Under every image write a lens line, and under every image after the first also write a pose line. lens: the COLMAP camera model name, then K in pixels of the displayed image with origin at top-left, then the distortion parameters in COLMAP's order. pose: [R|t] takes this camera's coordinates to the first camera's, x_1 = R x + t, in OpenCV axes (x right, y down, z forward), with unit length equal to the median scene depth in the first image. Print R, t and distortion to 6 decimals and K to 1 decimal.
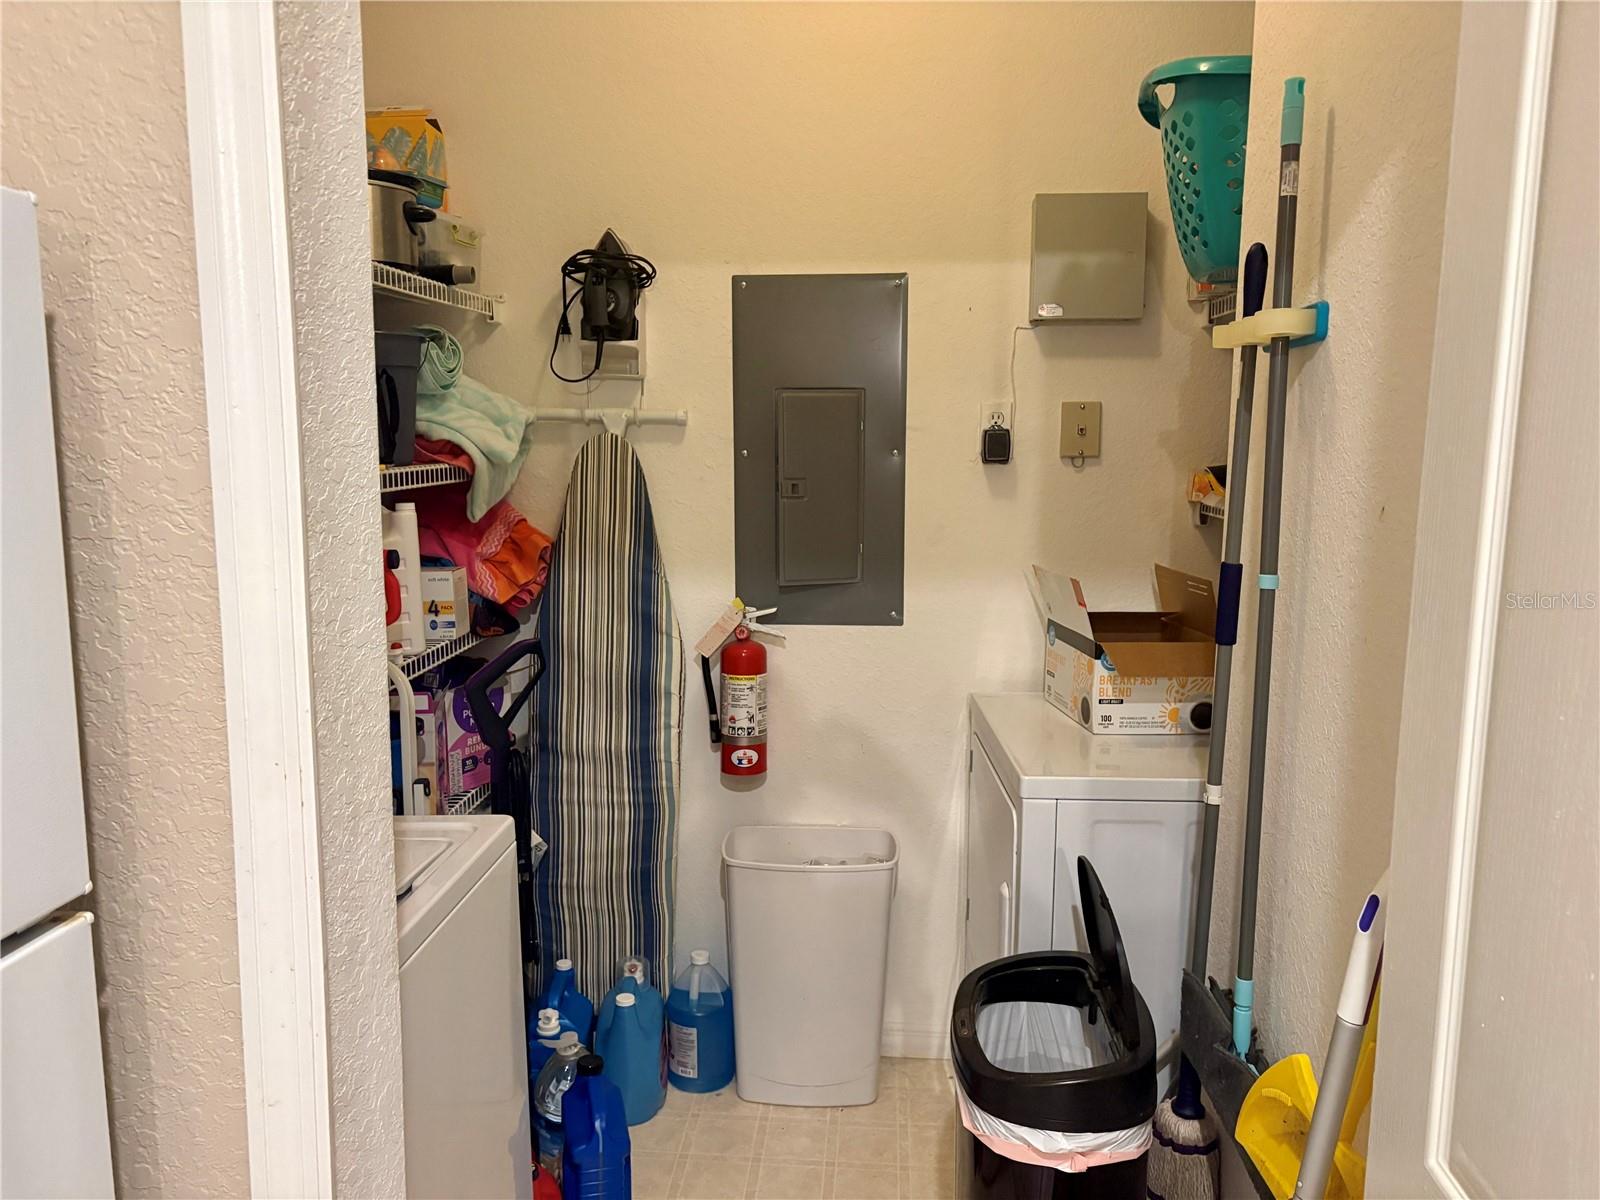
lens RADIAL K [[1209.1, 0, 800.9], [0, 1209.1, 607.6], [0, 0, 1]] dist [0.056654, -0.080407]
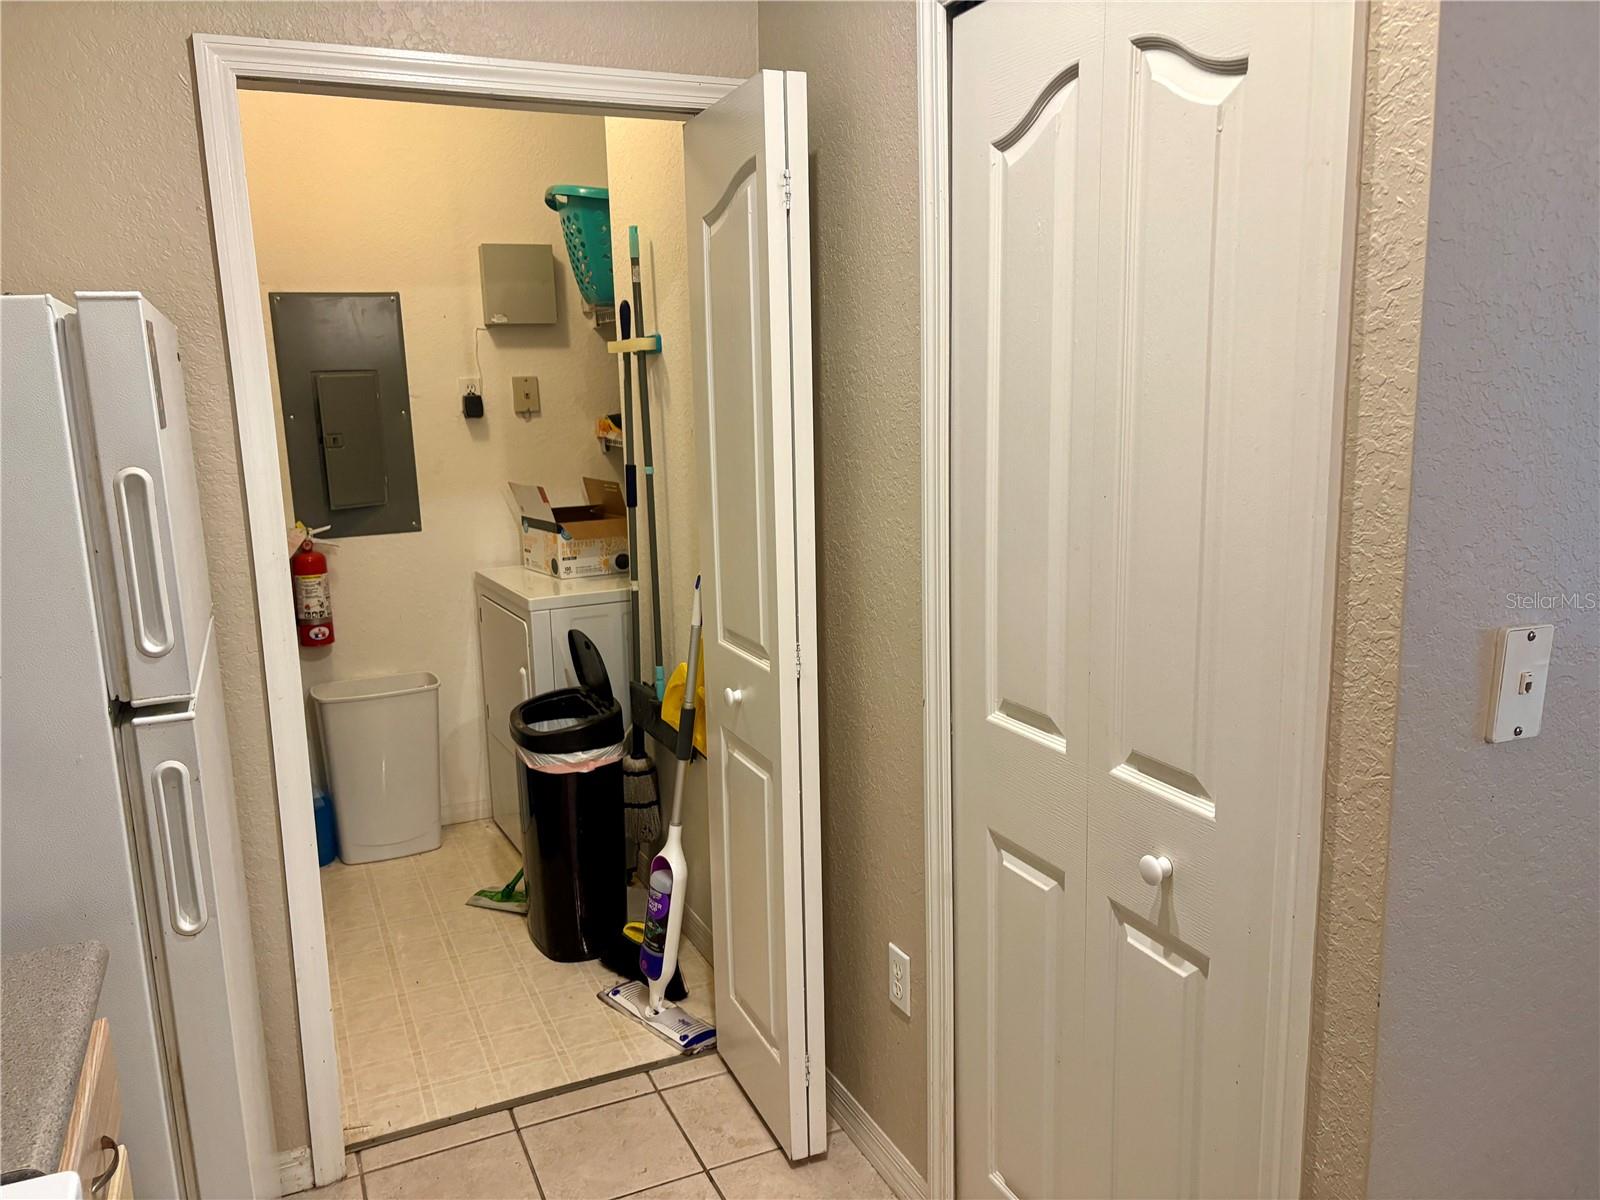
lens RADIAL K [[1209.1, 0, 810.8], [0, 1209.1, 606.2], [0, 0, 1]] dist [0.056654, -0.080407]
pose [[0.874735, -0.117731, 0.470084, -0.242663], [0.100004, 0.993015, 0.062610, 0.070065], [-0.474172, -0.007757, 0.880398, -0.619666]]
